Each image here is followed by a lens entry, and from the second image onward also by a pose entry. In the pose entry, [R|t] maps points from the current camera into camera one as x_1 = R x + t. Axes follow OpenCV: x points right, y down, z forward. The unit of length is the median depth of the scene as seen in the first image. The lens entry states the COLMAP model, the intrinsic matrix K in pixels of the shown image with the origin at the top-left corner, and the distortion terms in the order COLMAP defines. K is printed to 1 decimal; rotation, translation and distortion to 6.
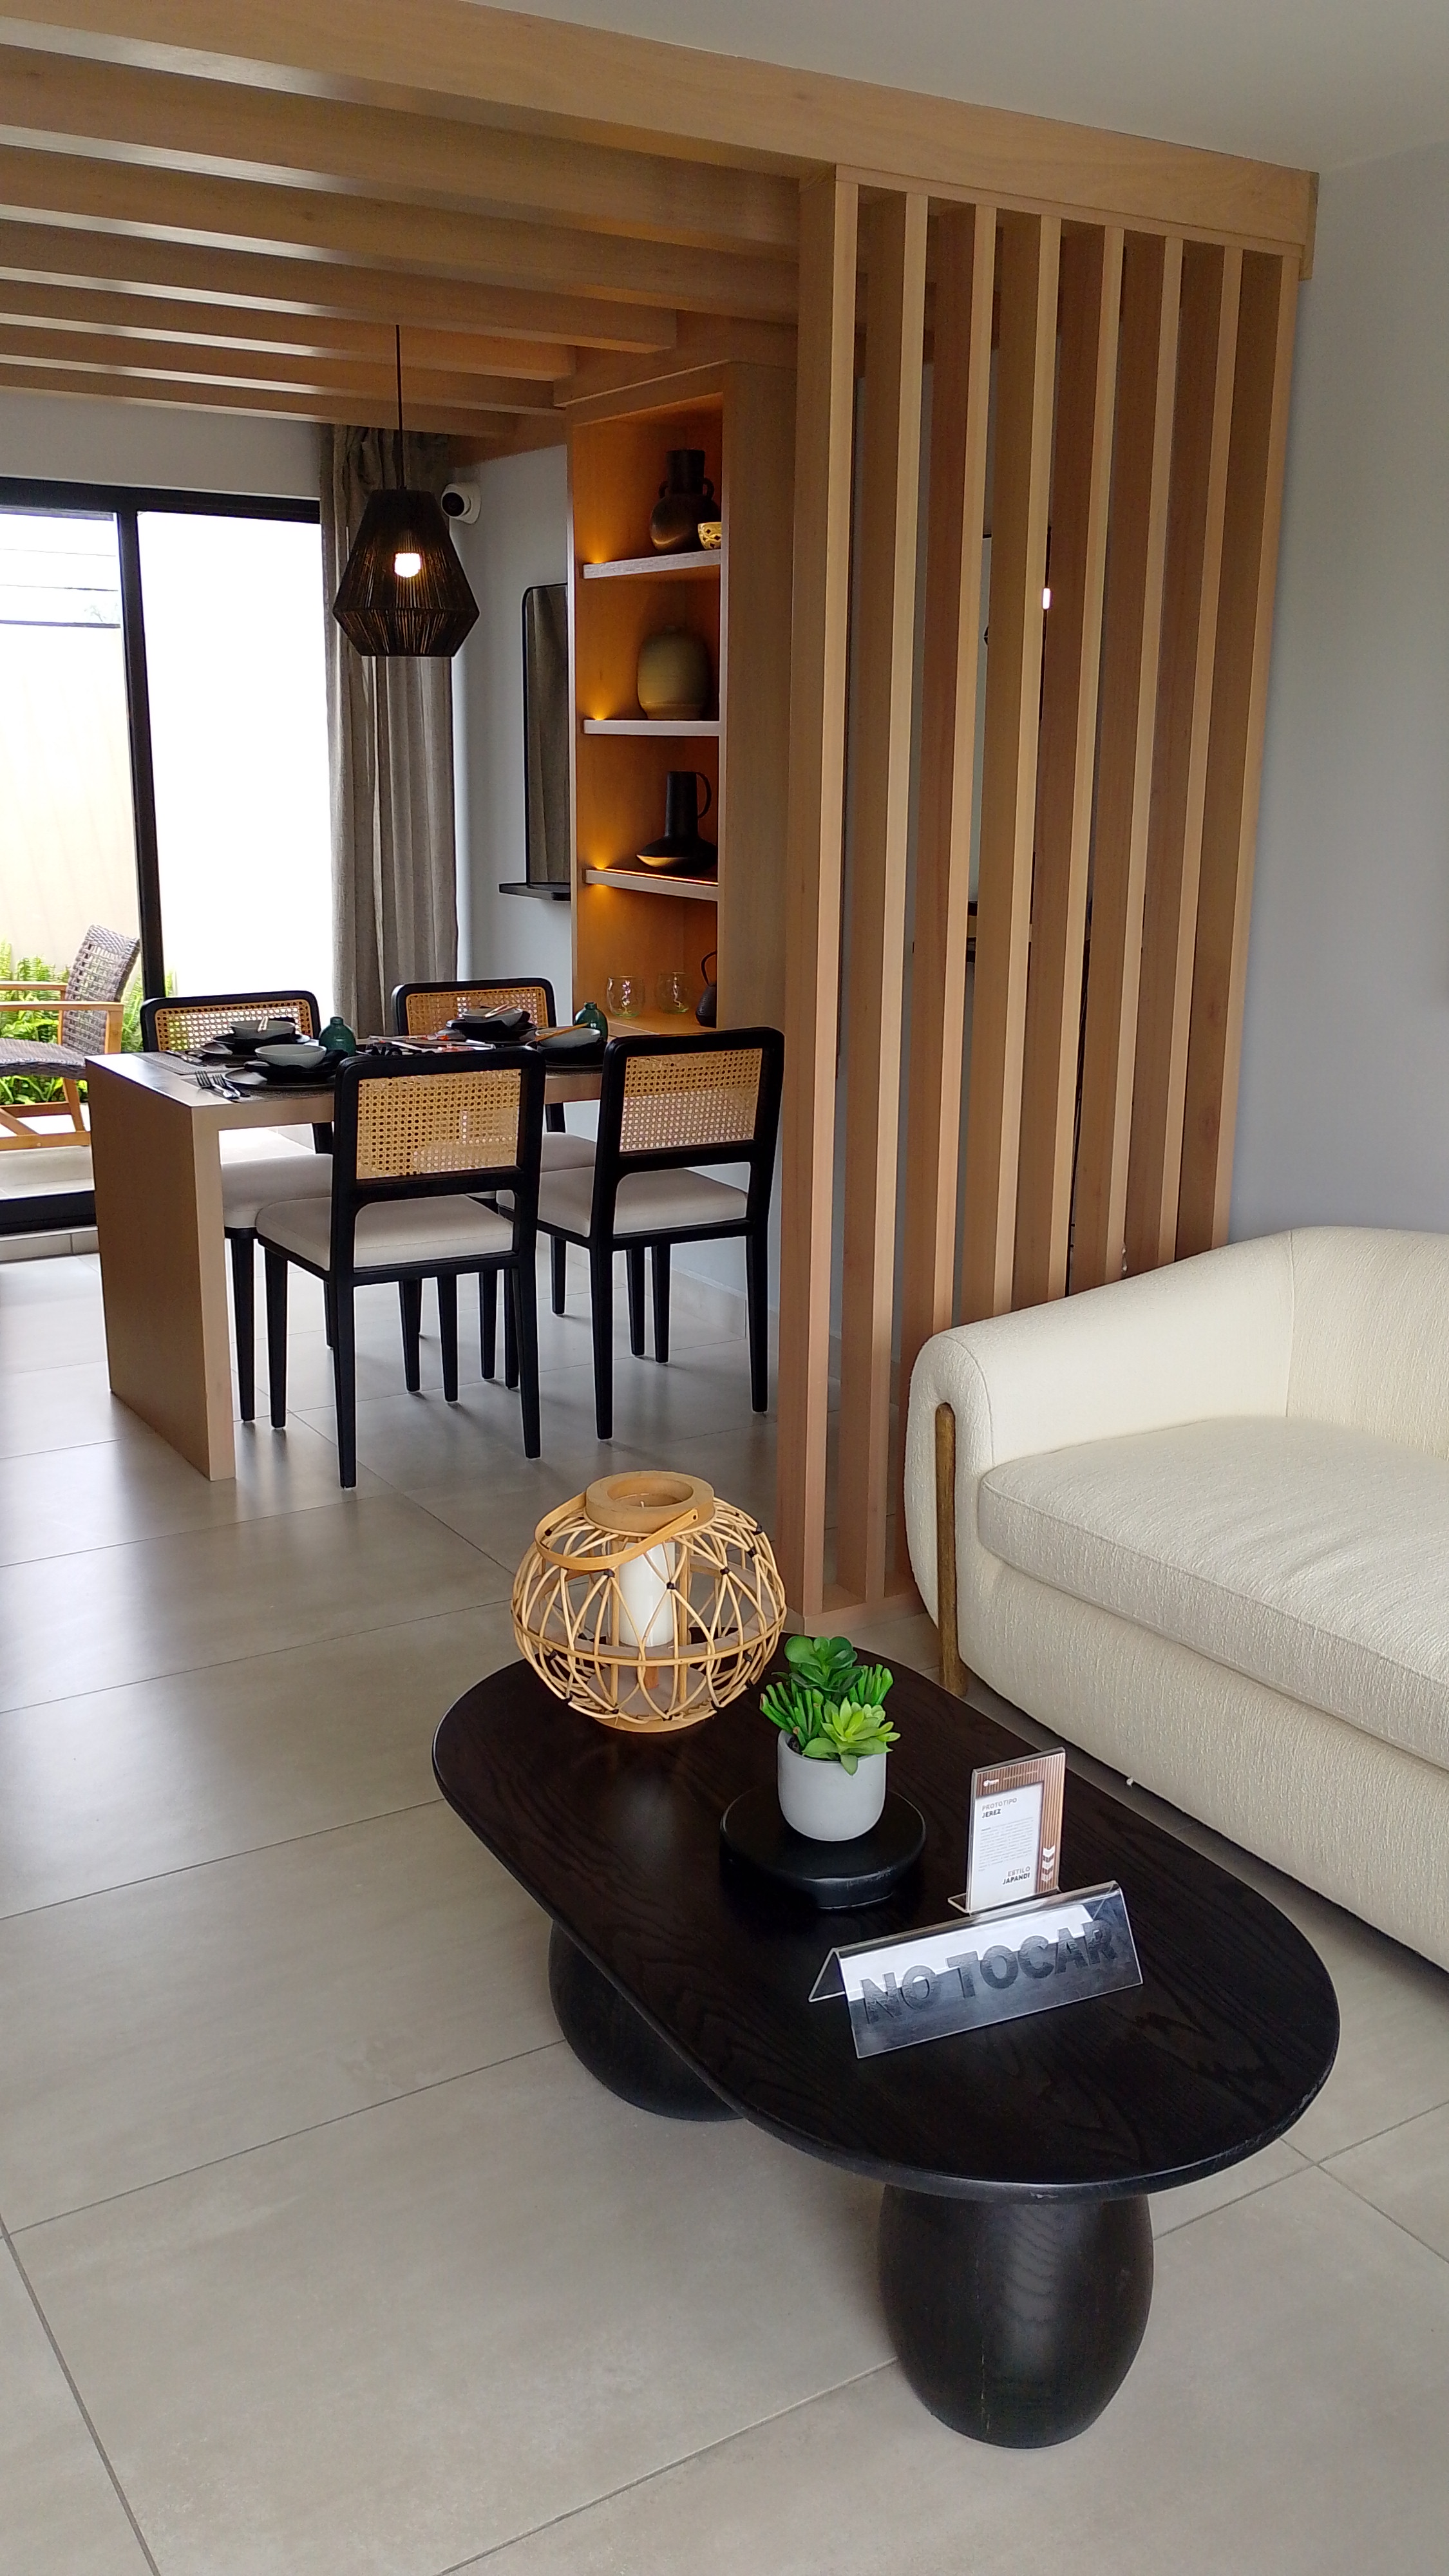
lens RADIAL K [[2130.5, 0, 724.5], [0, 2130.5, 1288.0], [0, 0, 1]] dist [-0.001590, 0.008698]
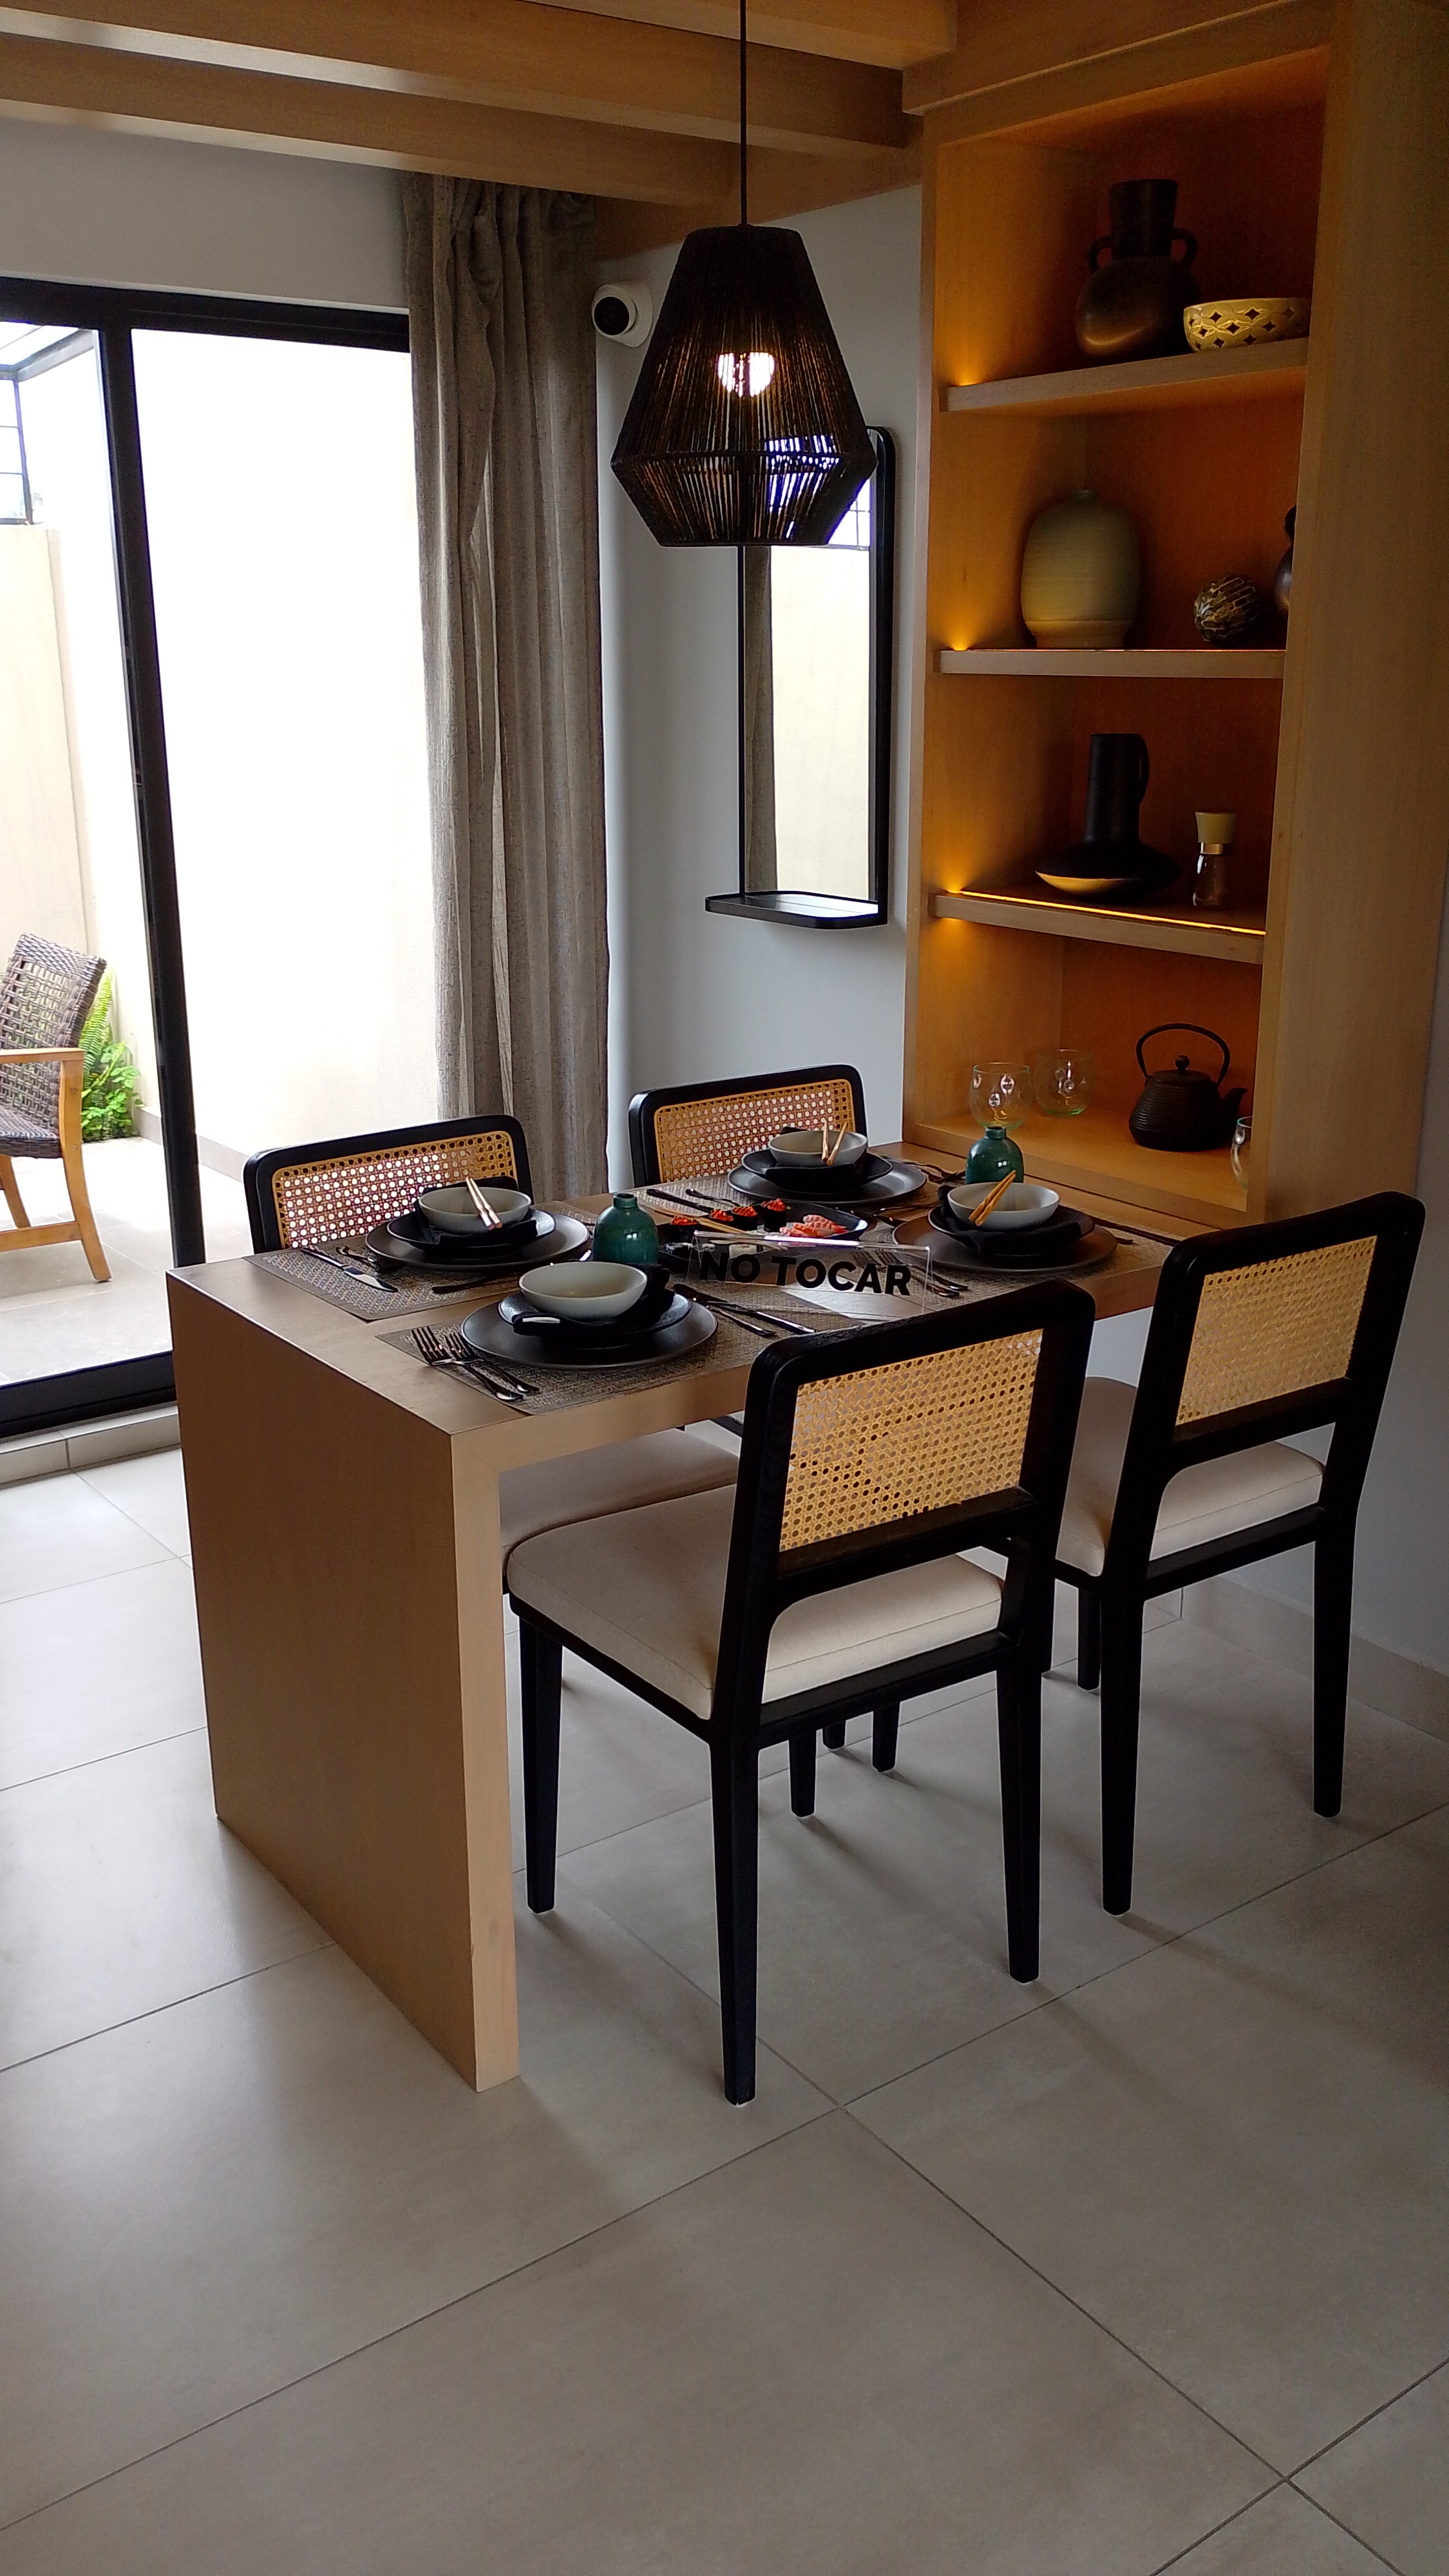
lens RADIAL K [[2170.7, 0, 724.5], [0, 2170.7, 1288.0], [0, 0, 1]] dist [0.027659, -0.010921]
pose [[0.997664, -0.034508, 0.058953, -0.167625], [0.032504, 0.998872, 0.034628, -0.106600], [-0.060081, -0.032631, 0.997660, 0.371953]]
